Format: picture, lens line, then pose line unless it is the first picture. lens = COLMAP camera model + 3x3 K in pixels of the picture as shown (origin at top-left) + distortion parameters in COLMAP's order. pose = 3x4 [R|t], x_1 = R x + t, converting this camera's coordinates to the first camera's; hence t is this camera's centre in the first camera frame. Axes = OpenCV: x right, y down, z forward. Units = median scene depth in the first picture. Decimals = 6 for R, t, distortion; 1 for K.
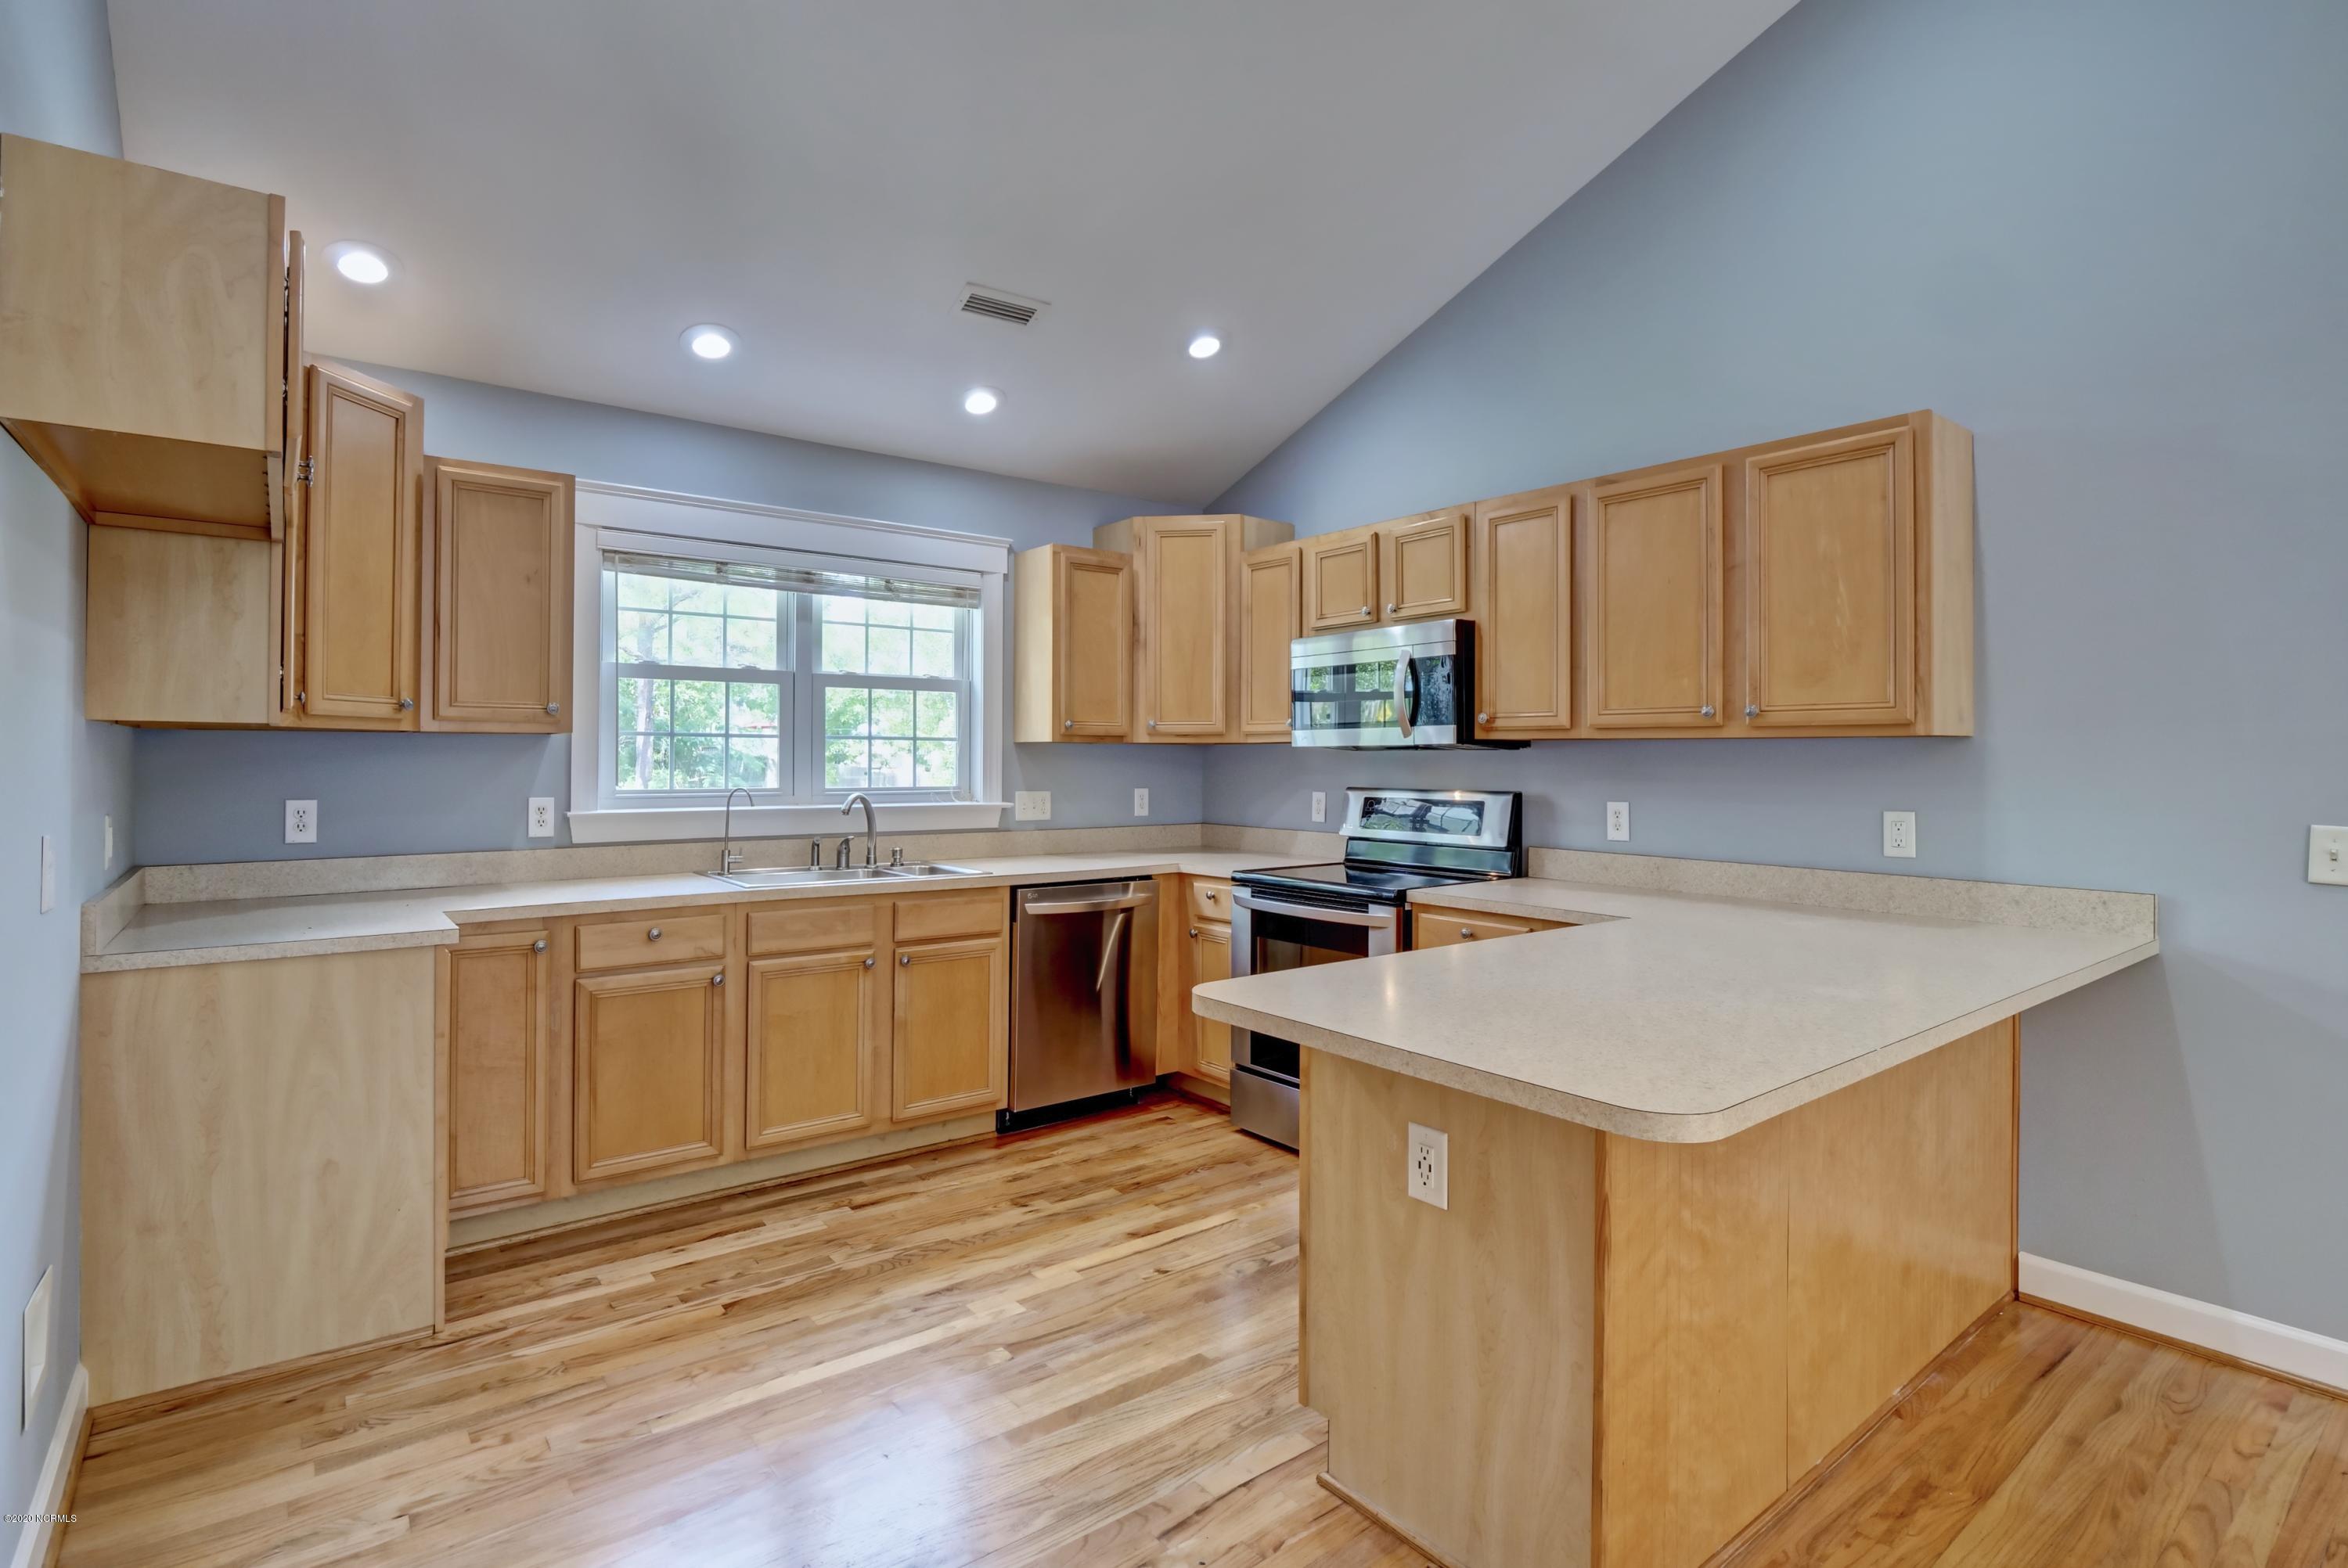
lens RADIAL K [[1145.3, 0, 1169.7], [0, 1145.3, 773.1], [0, 0, 1]] dist [-0.017018, 0.000779]
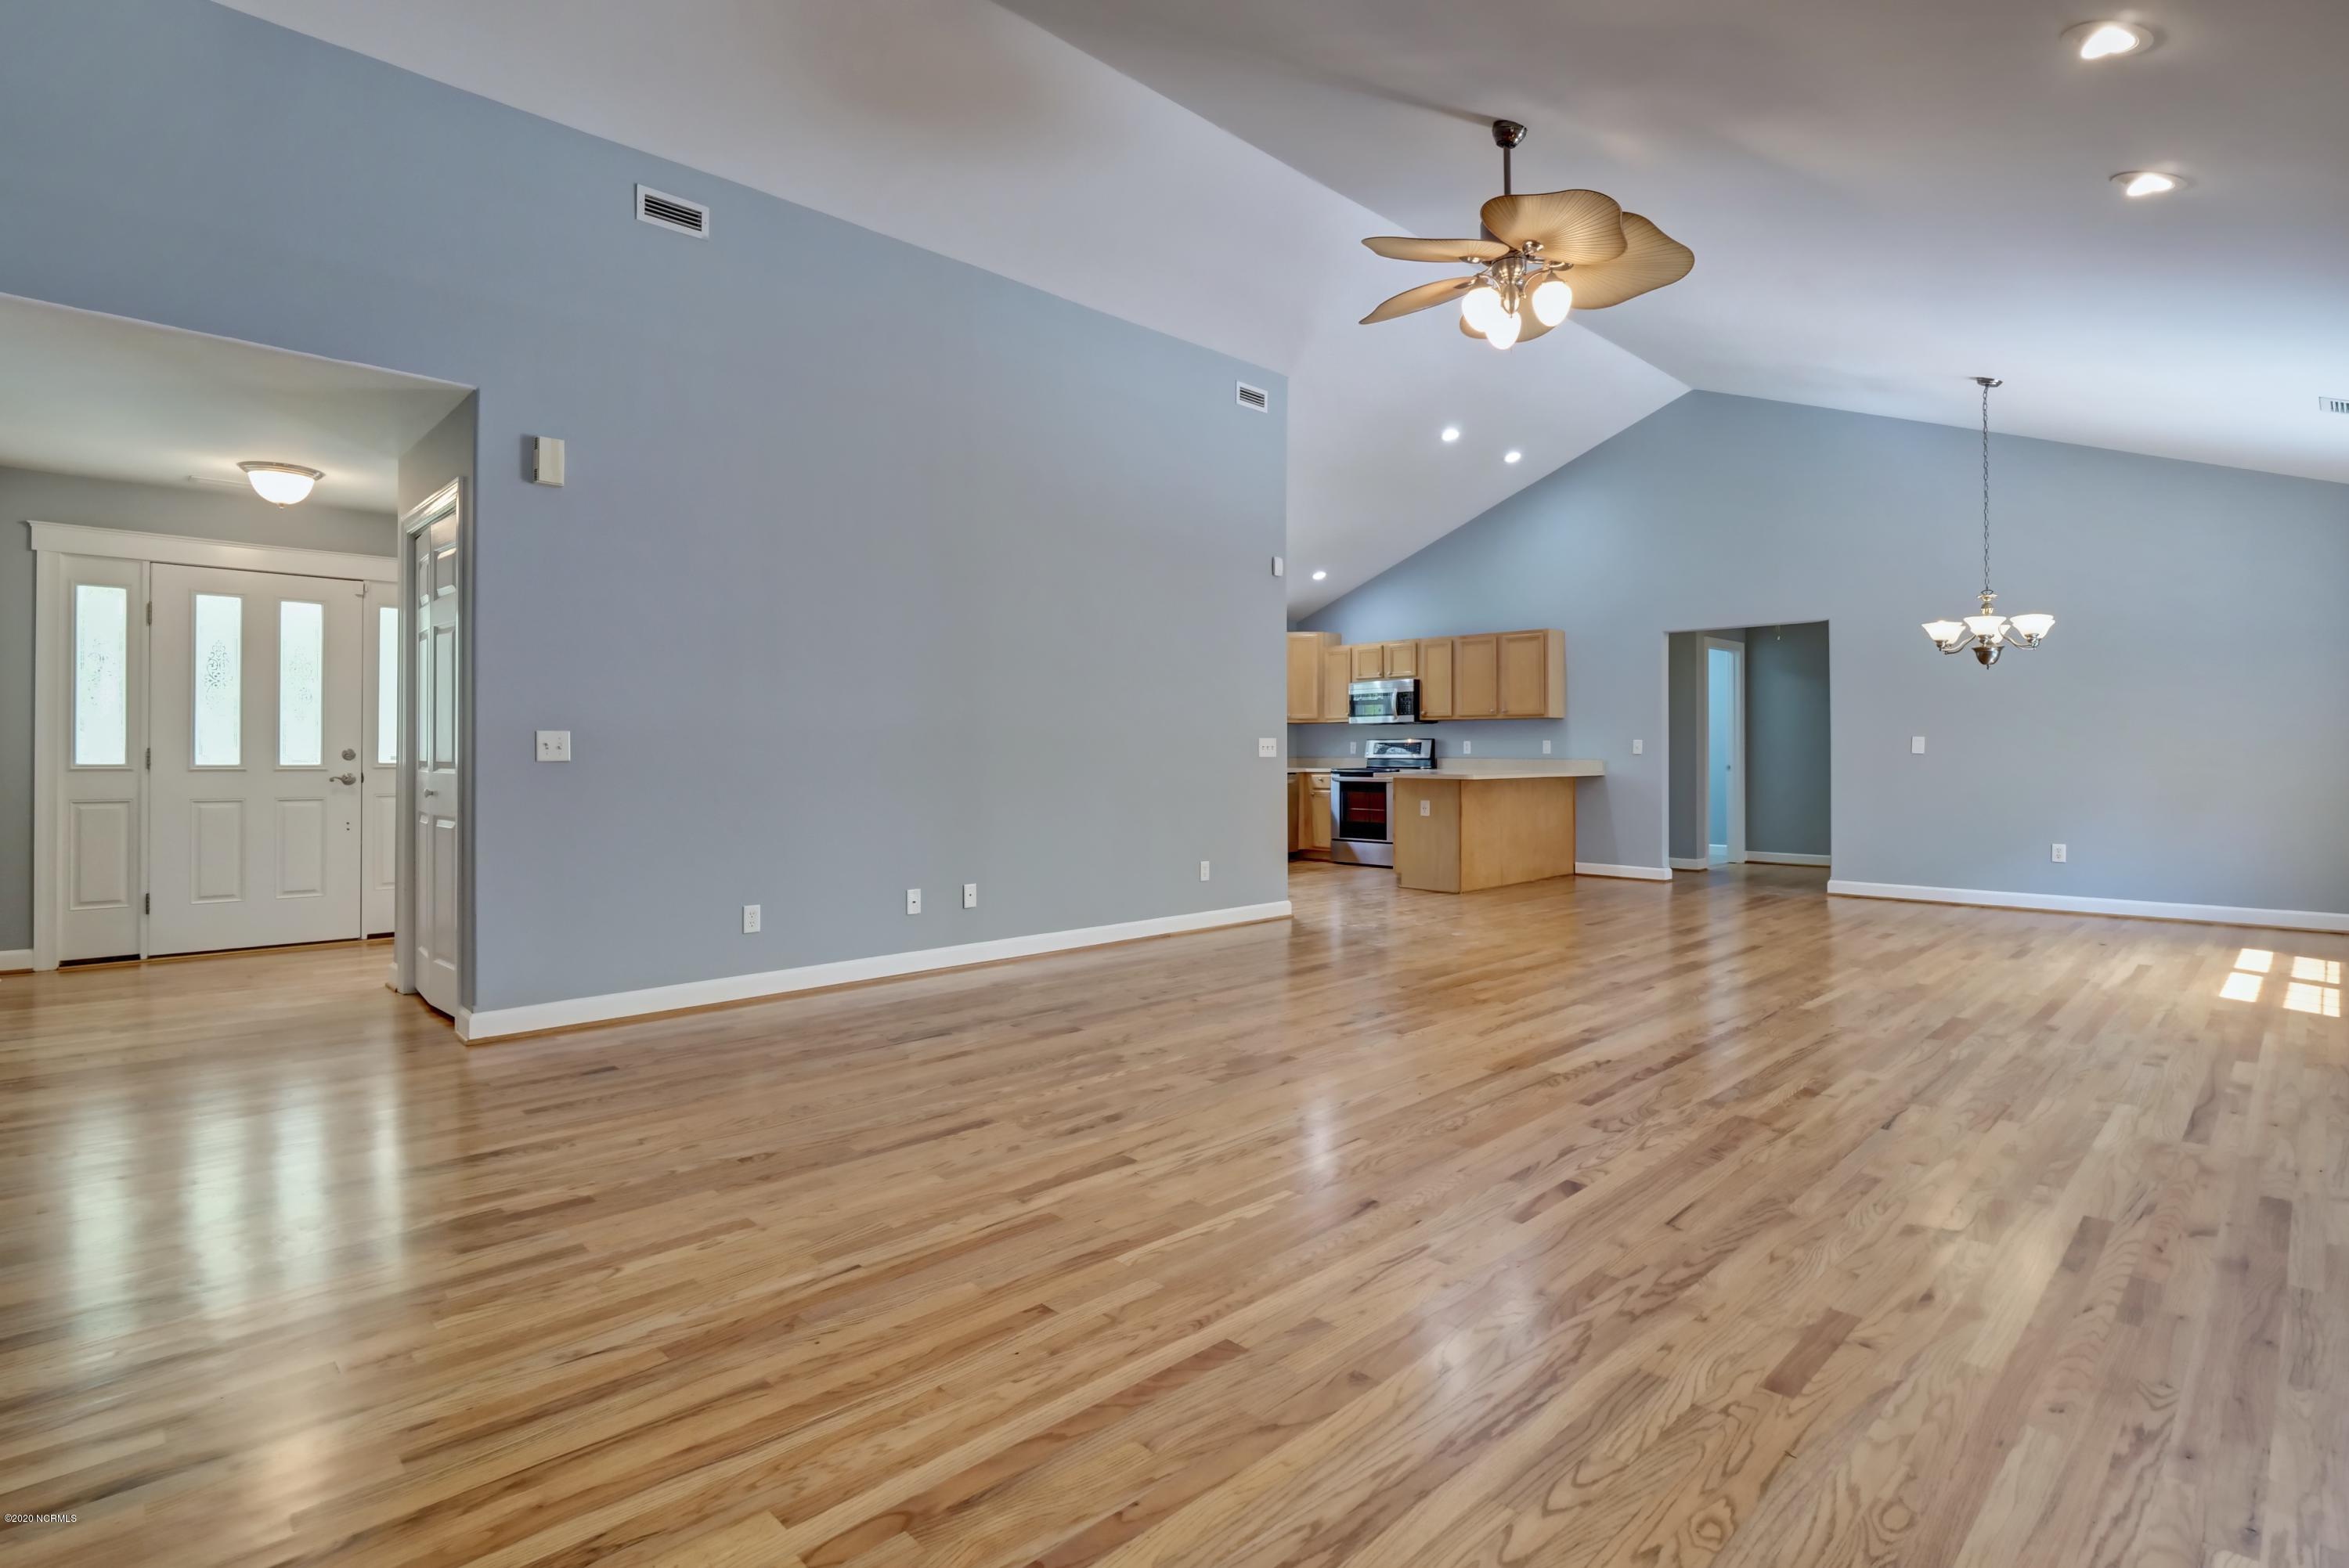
lens RADIAL K [[1145.8, 0, 1178.8], [0, 1145.8, 774.7], [0, 0, 1]] dist [-0.017018, 0.000779]
pose [[0.993354, -0.000867, 0.115099, -0.678654], [0.001202, 0.999995, -0.002845, 0.116999], [-0.115096, 0.002965, 0.993350, -1.826054]]
